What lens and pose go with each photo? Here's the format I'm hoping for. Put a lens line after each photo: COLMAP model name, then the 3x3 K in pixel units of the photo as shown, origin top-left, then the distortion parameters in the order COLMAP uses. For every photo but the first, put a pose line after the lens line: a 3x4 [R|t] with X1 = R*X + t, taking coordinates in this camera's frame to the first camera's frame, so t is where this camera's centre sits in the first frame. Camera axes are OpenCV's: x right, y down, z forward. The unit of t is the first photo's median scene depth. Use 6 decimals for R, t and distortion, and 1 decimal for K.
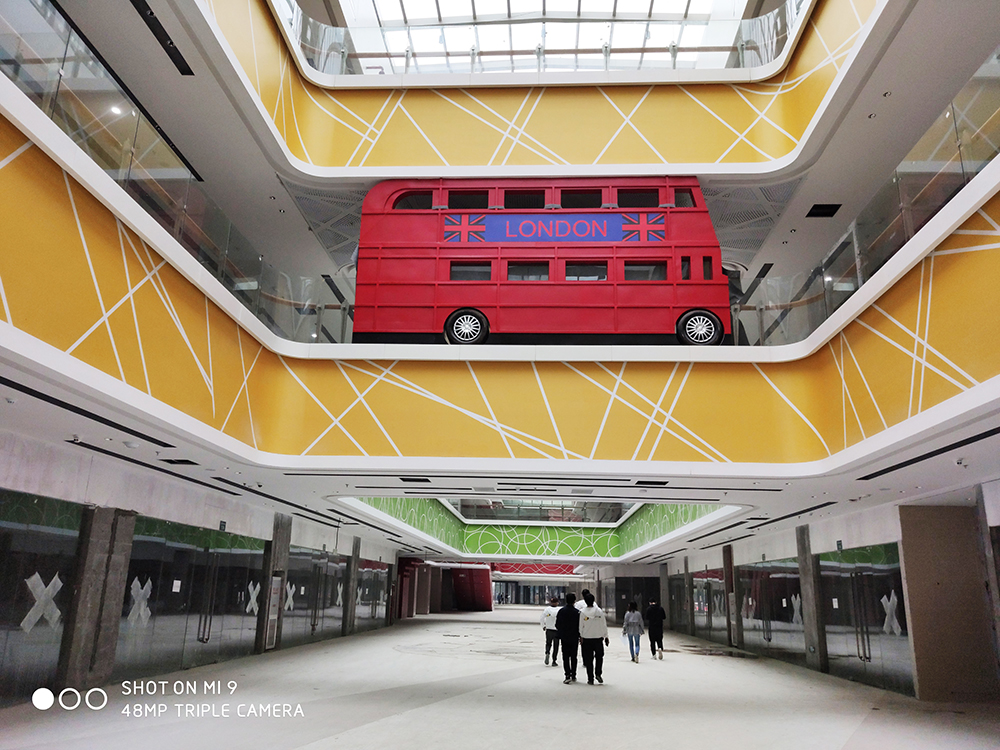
lens RADIAL K [[780.2, 0, 500.0], [0, 780.2, 375.0], [0, 0, 1]] dist [0.009342, 0.002536]
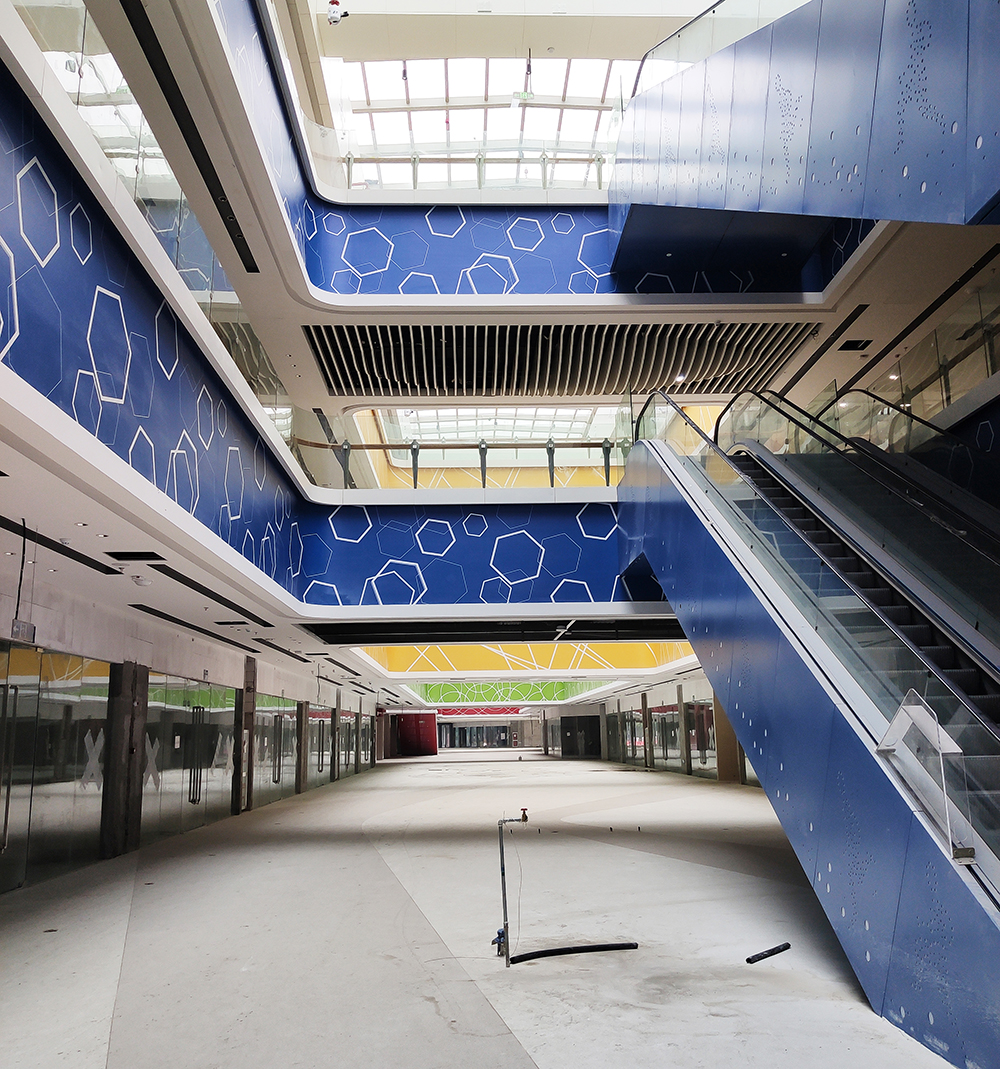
lens RADIAL K [[989.7, 0, 500.0], [0, 989.7, 534.5], [0, 0, 1]] dist [-0.009016, -0.004990]
pose [[0.996046, -0.023495, 0.085677, -0.049806], [0.017245, 0.997185, 0.072976, -0.099357], [-0.087150, -0.071210, 0.993647, -0.353380]]
